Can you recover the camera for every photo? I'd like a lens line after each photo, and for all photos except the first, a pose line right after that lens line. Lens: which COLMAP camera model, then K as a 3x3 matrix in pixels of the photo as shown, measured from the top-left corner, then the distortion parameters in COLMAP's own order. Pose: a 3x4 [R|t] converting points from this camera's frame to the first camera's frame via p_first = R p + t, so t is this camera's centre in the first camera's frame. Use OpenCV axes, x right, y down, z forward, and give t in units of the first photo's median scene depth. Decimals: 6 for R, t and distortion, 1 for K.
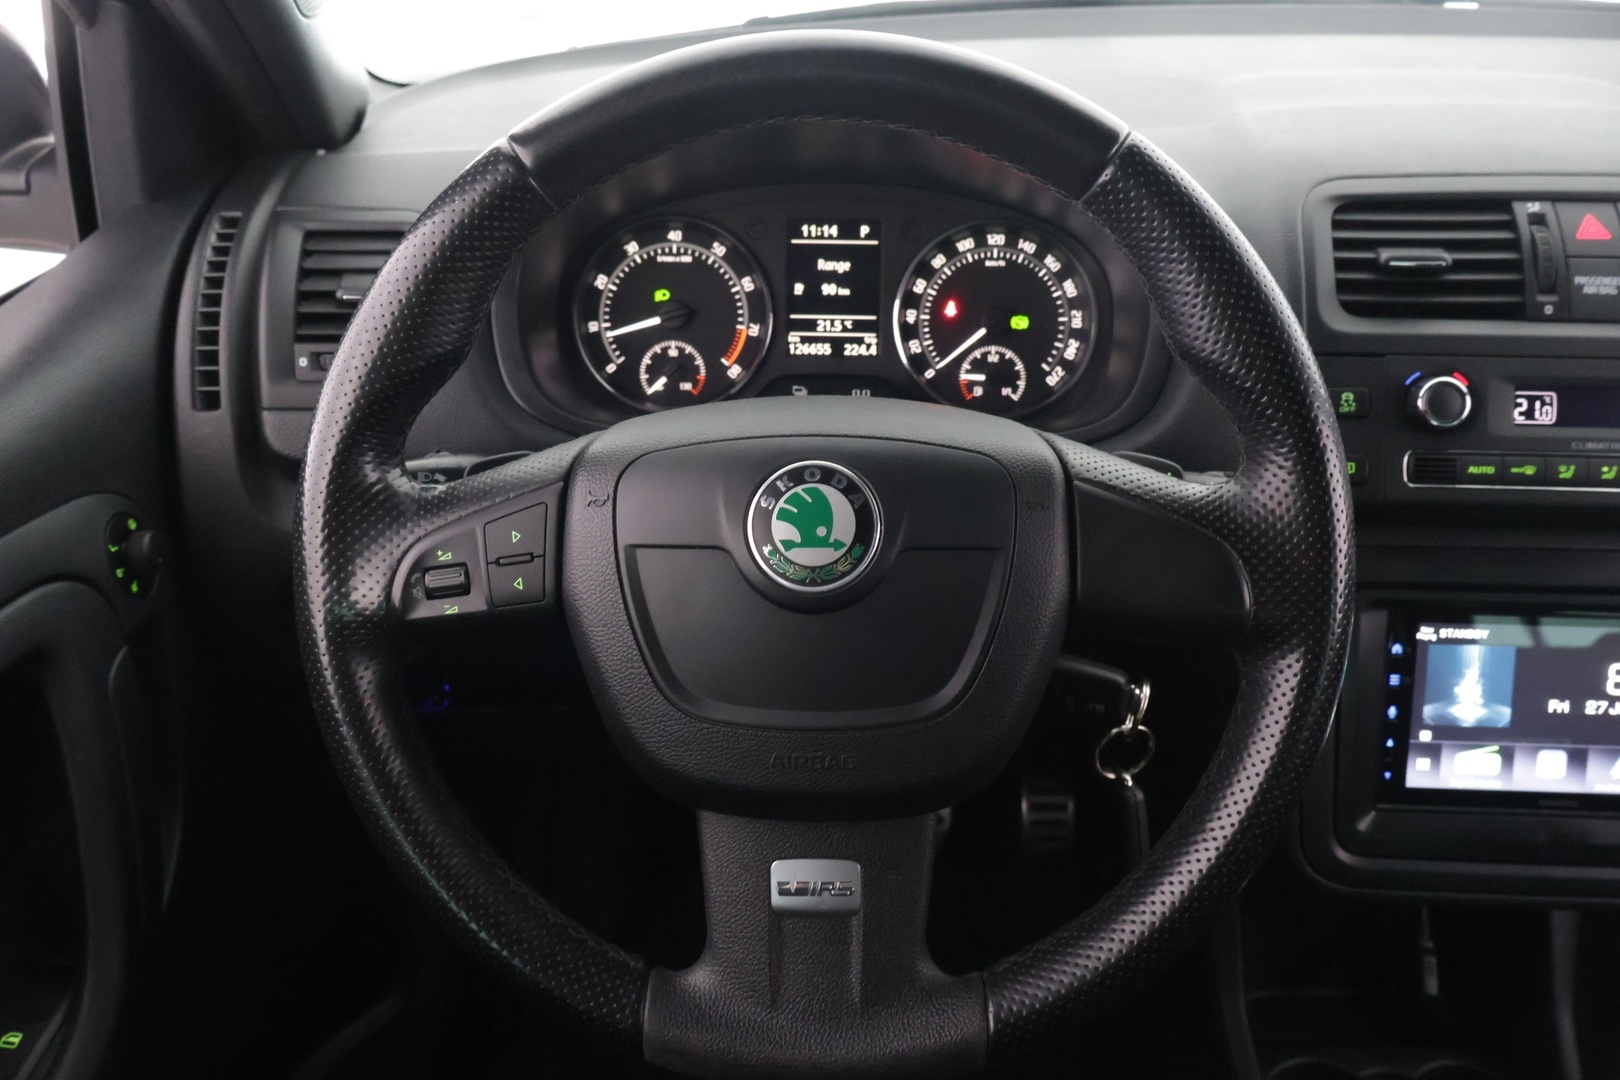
lens RADIAL K [[1355.5, 0, 802.5], [0, 1355.5, 532.5], [0, 0, 1]] dist [0.000627, 0.005486]
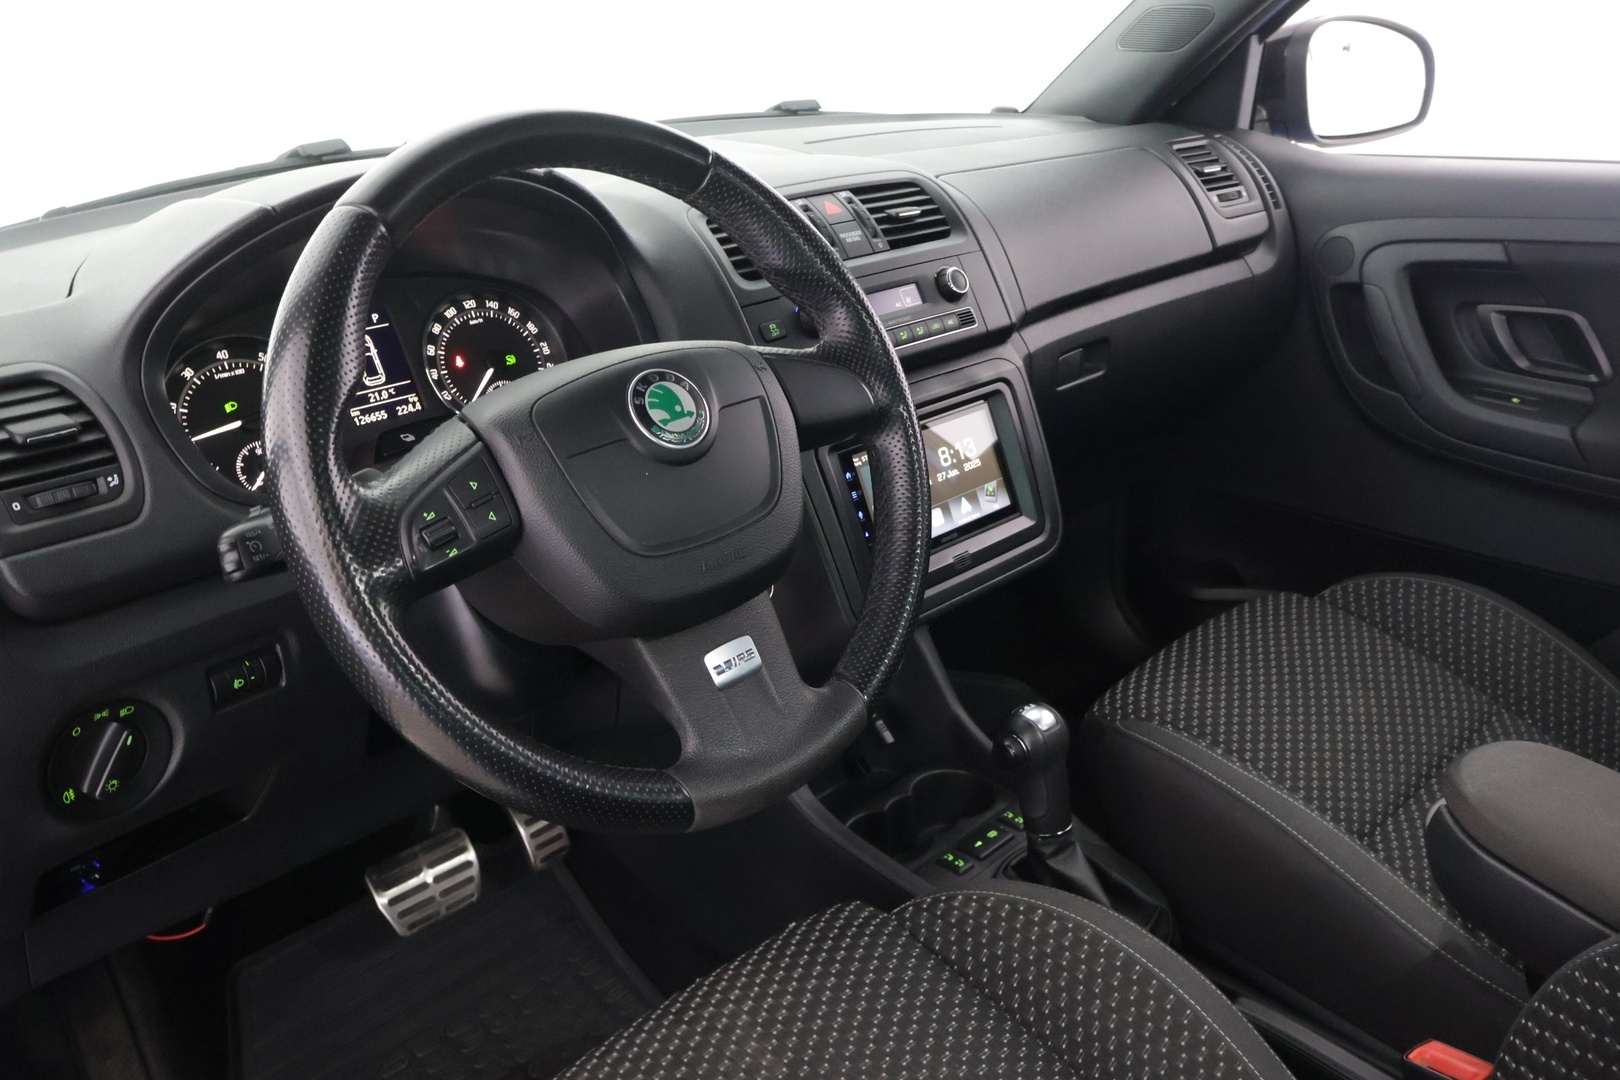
lens RADIAL K [[1355.5, 0, 802.5], [0, 1355.5, 532.5], [0, 0, 1]] dist [0.000627, 0.005486]
pose [[0.689513, -0.294849, 0.661540, -0.554289], [0.393722, 0.919229, -0.000669, 0.108385], [-0.607910, 0.260925, 0.749909, -0.101266]]
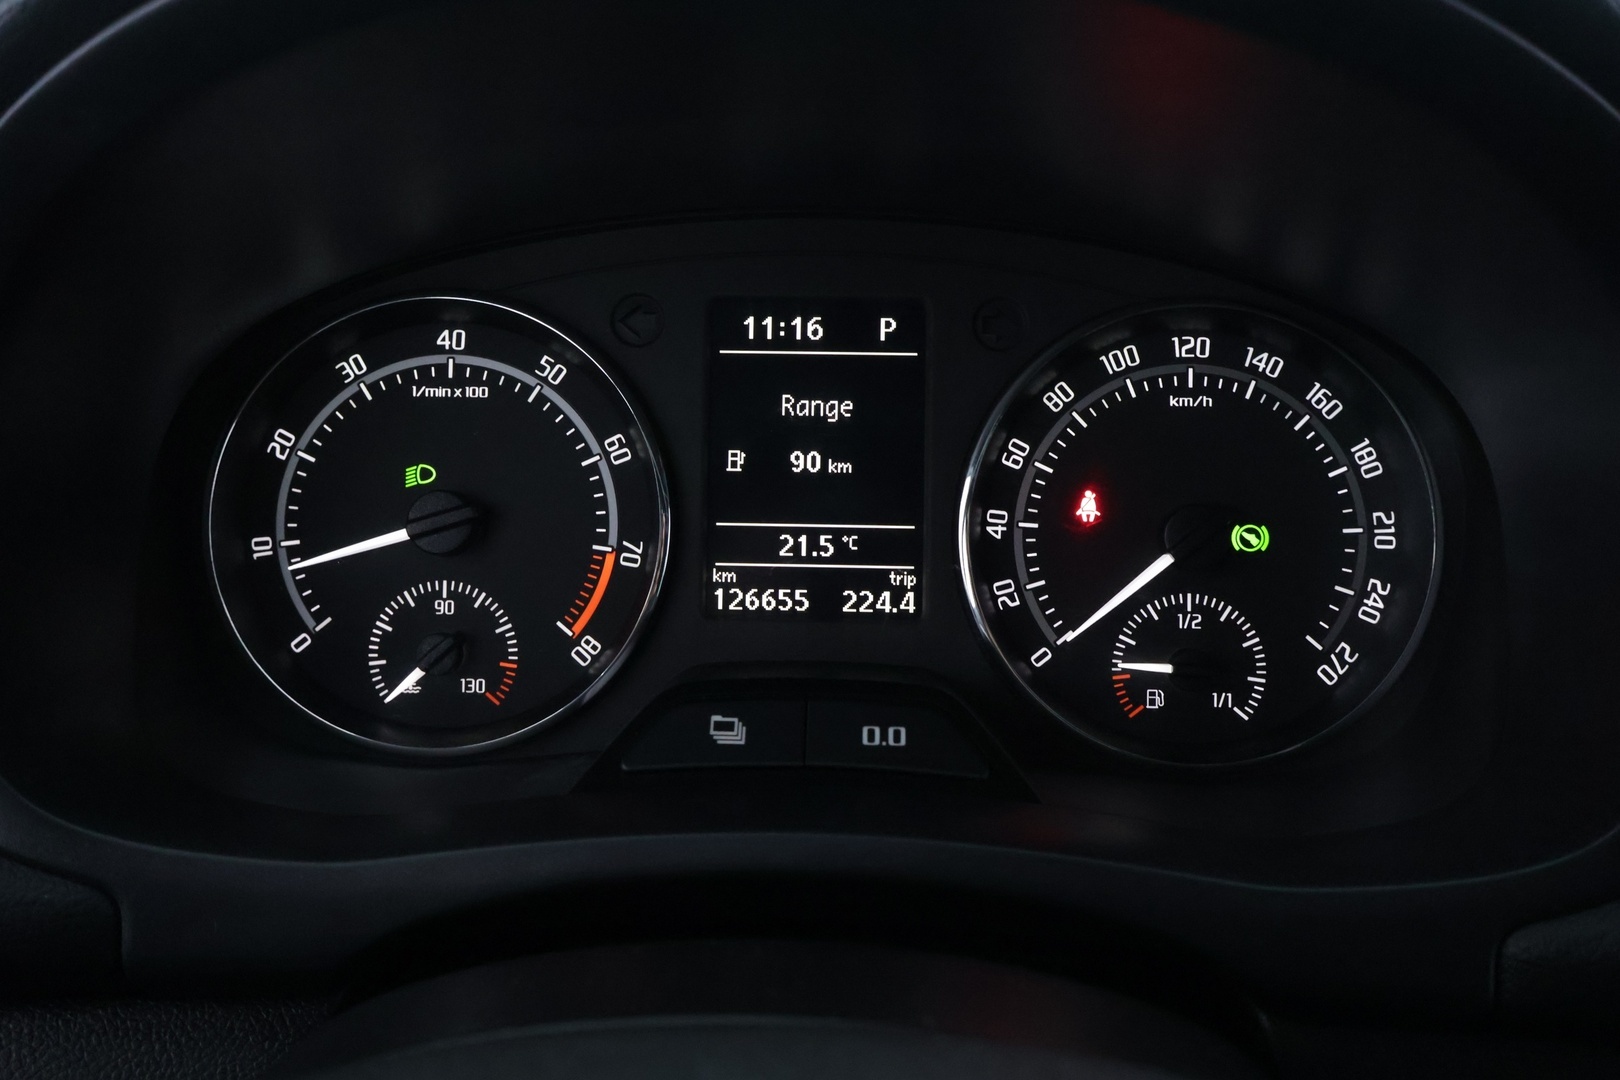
lens RADIAL K [[1512.2, 0, 810.0], [0, 1512.2, 540.0], [0, 0, 1]] dist [0.013892, 0.003547]
pose [[0.999998, -0.001730, 0.001092, 0.020517], [0.001803, 0.997464, -0.071151, -0.120521], [-0.000966, 0.071152, 0.997465, 0.522748]]
